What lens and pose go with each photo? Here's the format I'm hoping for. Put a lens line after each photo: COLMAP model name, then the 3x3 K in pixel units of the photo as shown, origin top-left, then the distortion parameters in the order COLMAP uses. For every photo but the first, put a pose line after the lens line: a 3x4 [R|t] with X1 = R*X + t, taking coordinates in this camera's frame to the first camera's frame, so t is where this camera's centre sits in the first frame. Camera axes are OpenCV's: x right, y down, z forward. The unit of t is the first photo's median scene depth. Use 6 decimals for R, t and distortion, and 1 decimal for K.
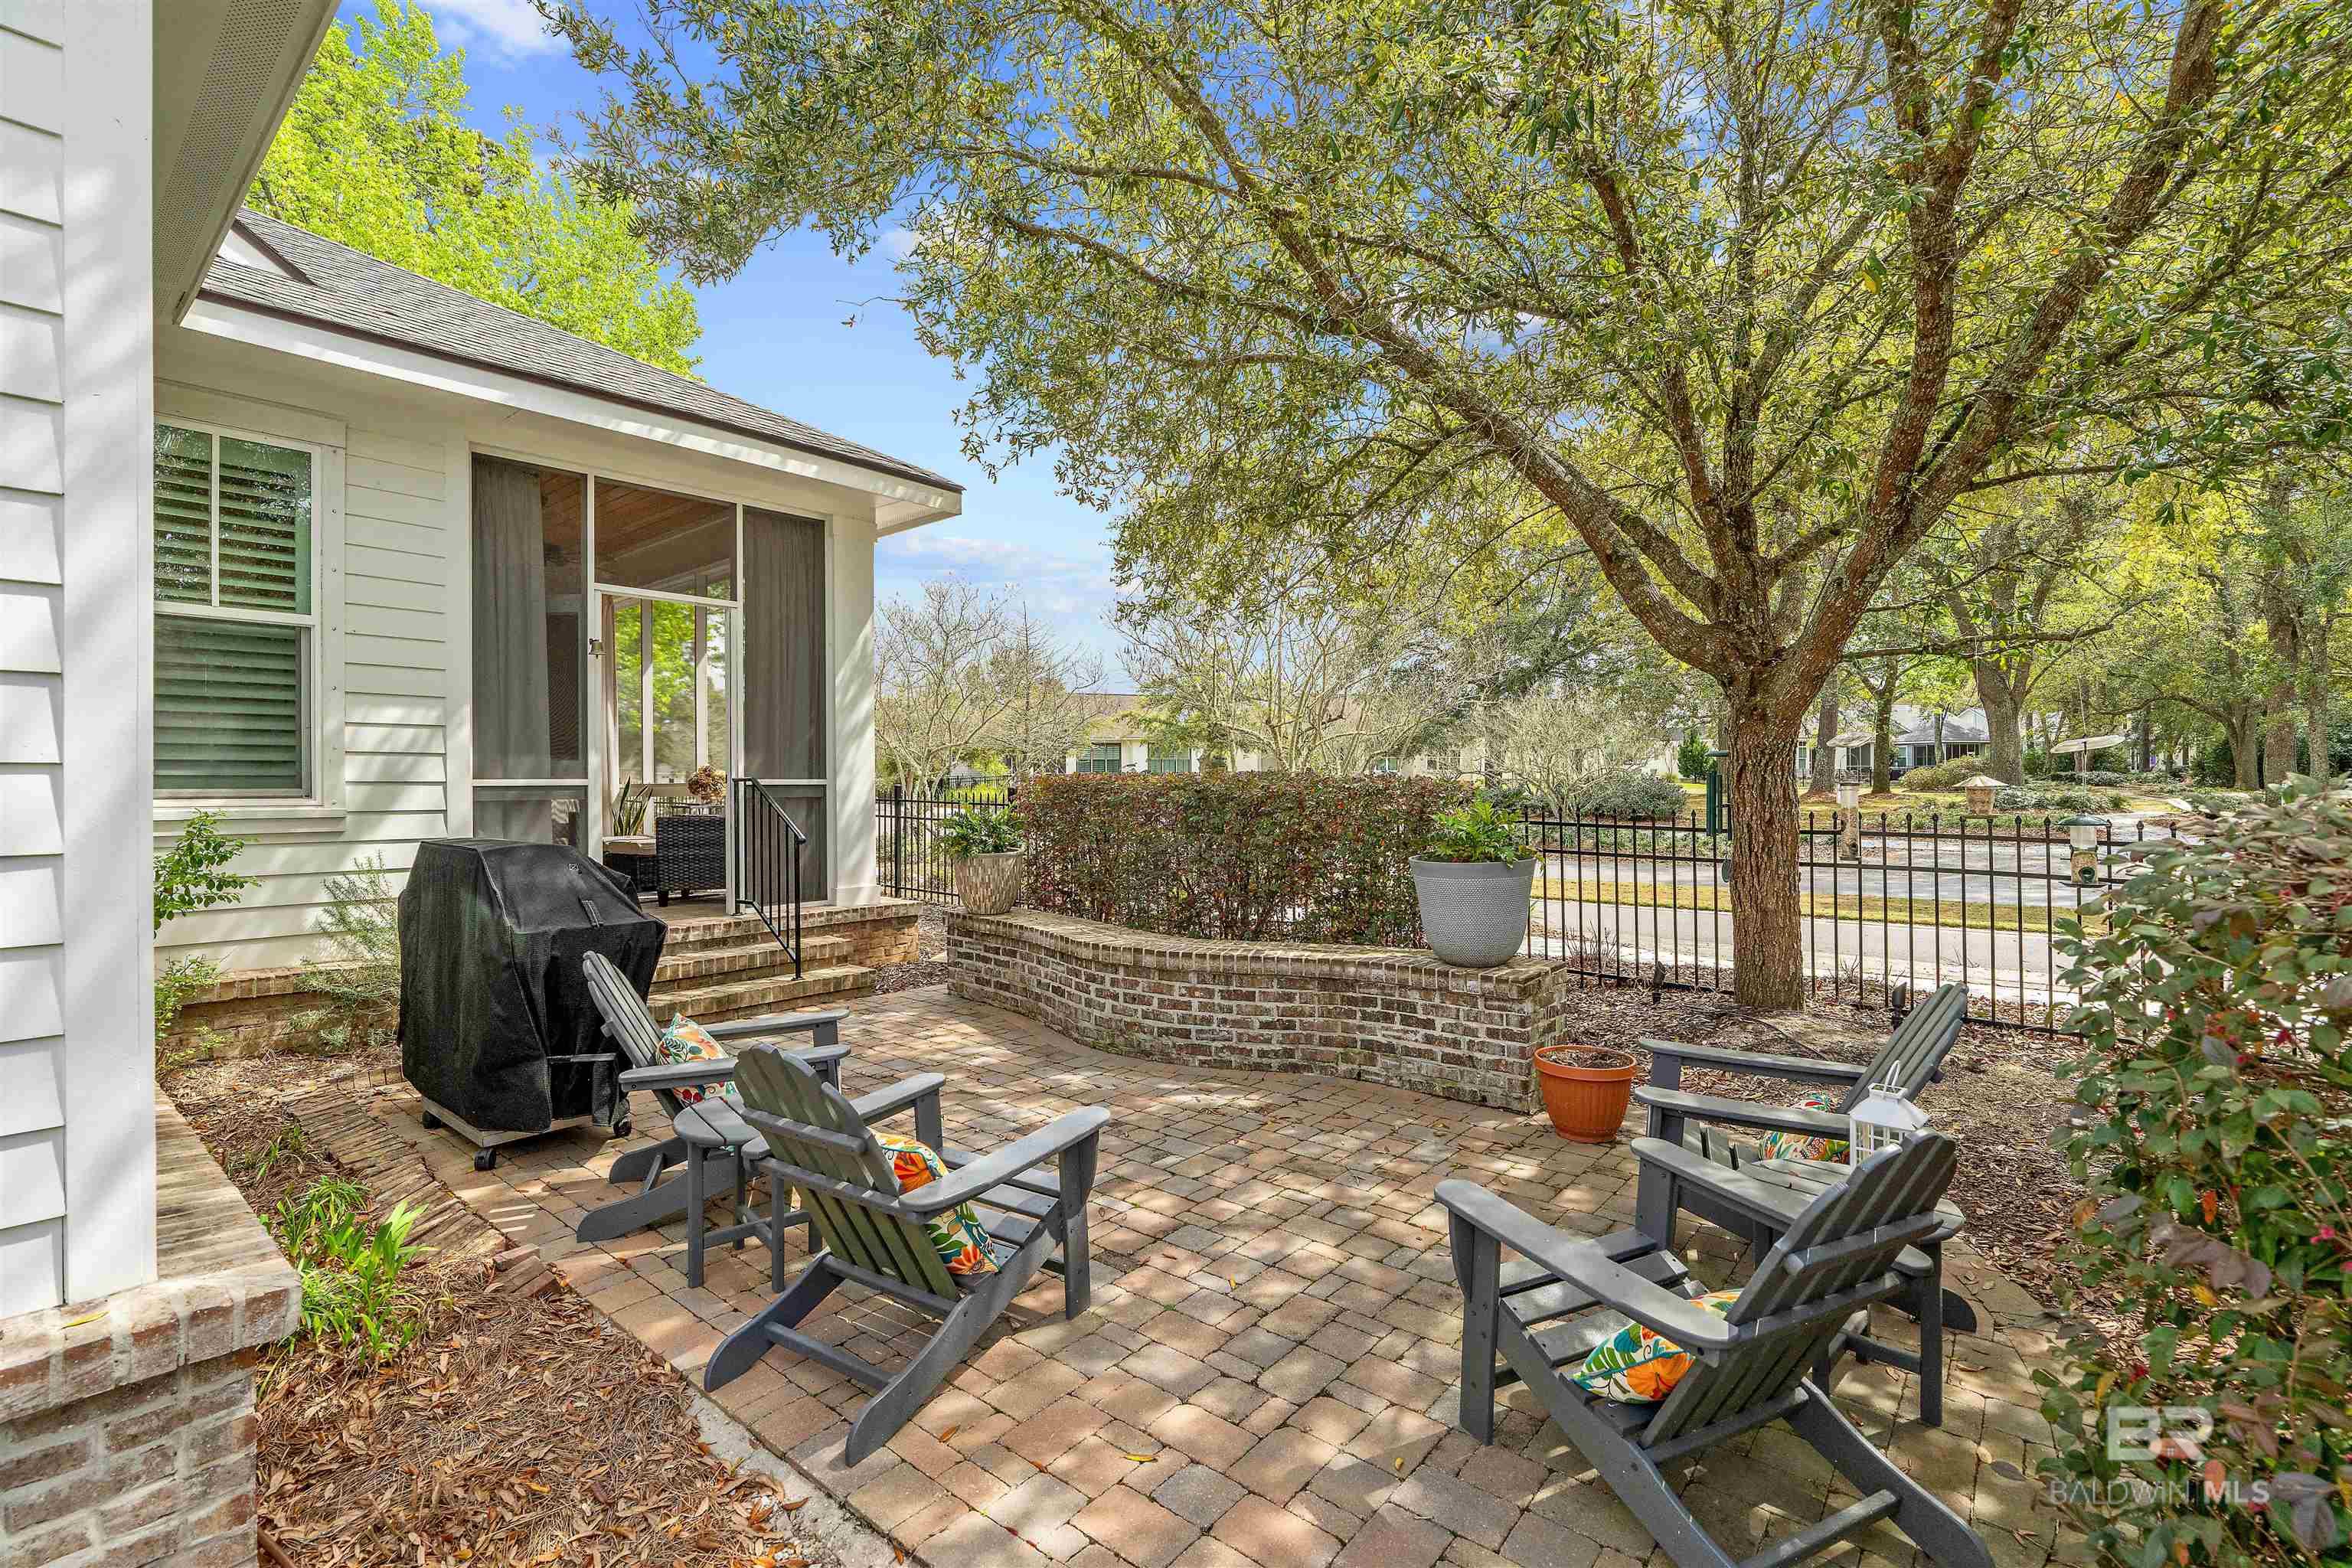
lens RADIAL K [[1070.0, 0, 1178.2], [0, 1070.0, 759.4], [0, 0, 1]] dist [-0.001943, 0.000249]
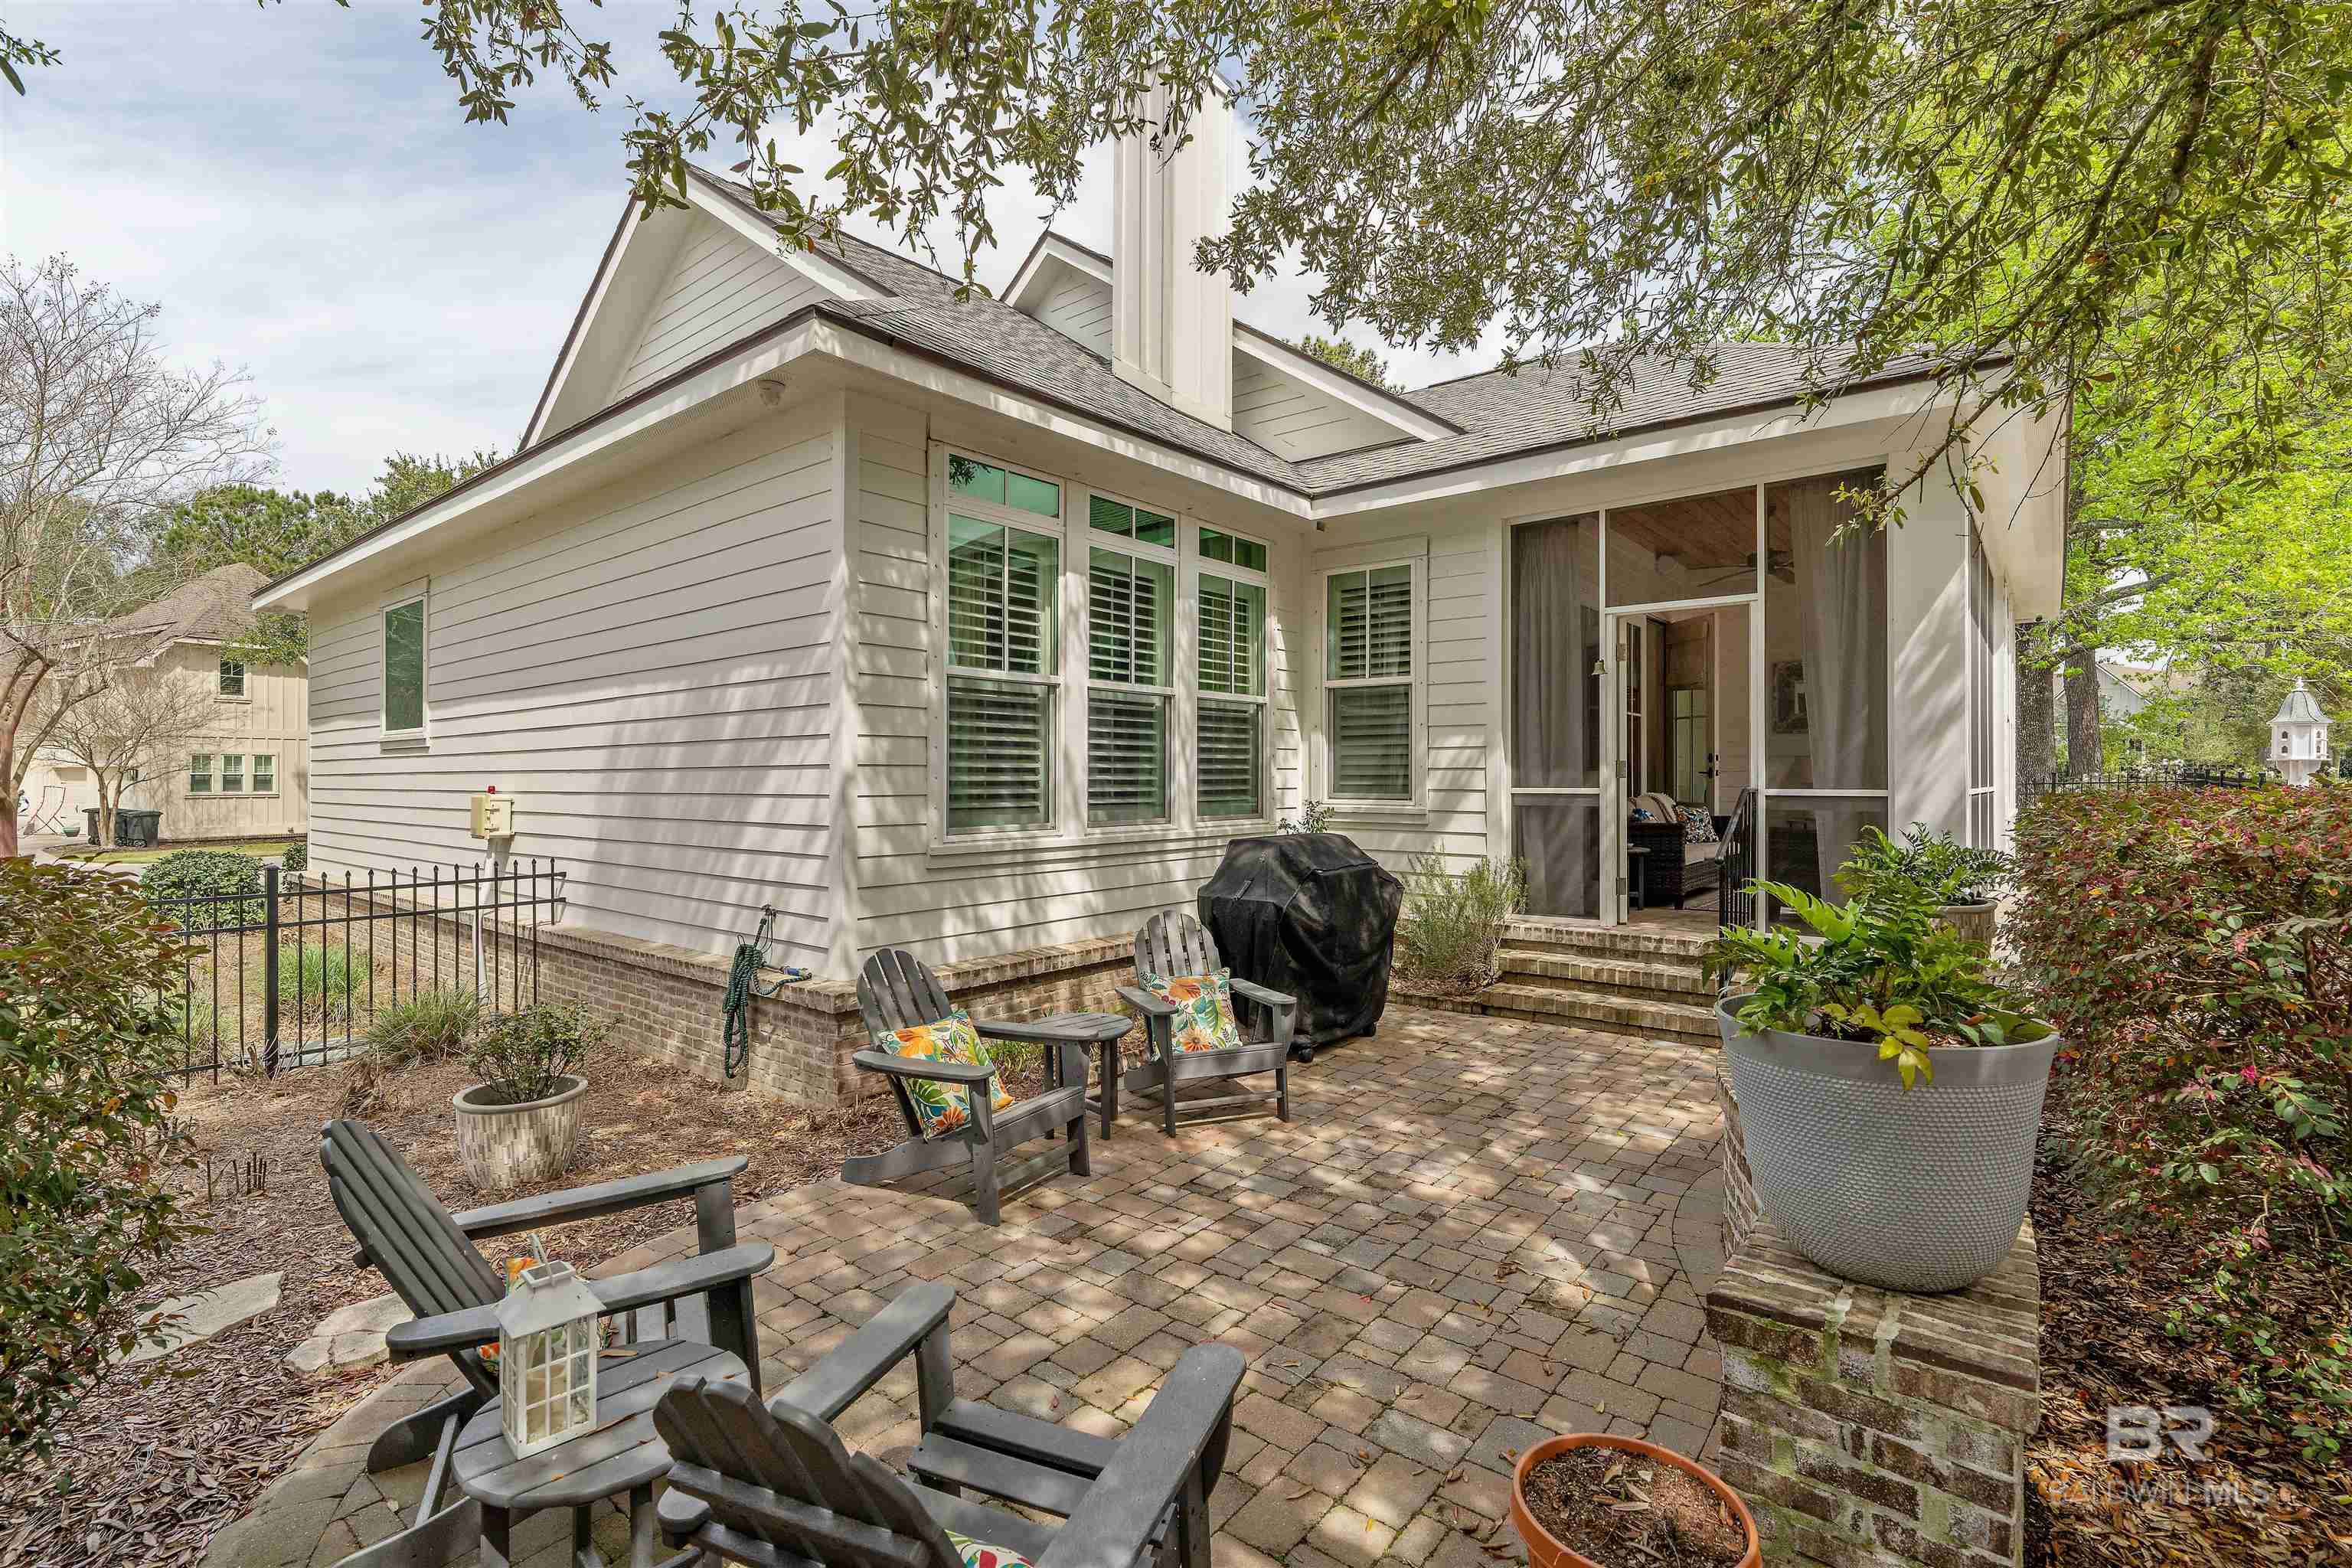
lens RADIAL K [[1070.0, 0, 1178.2], [0, 1070.0, 759.4], [0, 0, 1]] dist [-0.001943, 0.000249]
pose [[0.004594, -0.009089, -0.999948, 0.736874], [0.025839, 0.999626, -0.008967, -0.017306], [0.999656, -0.025796, 0.004827, 0.753546]]
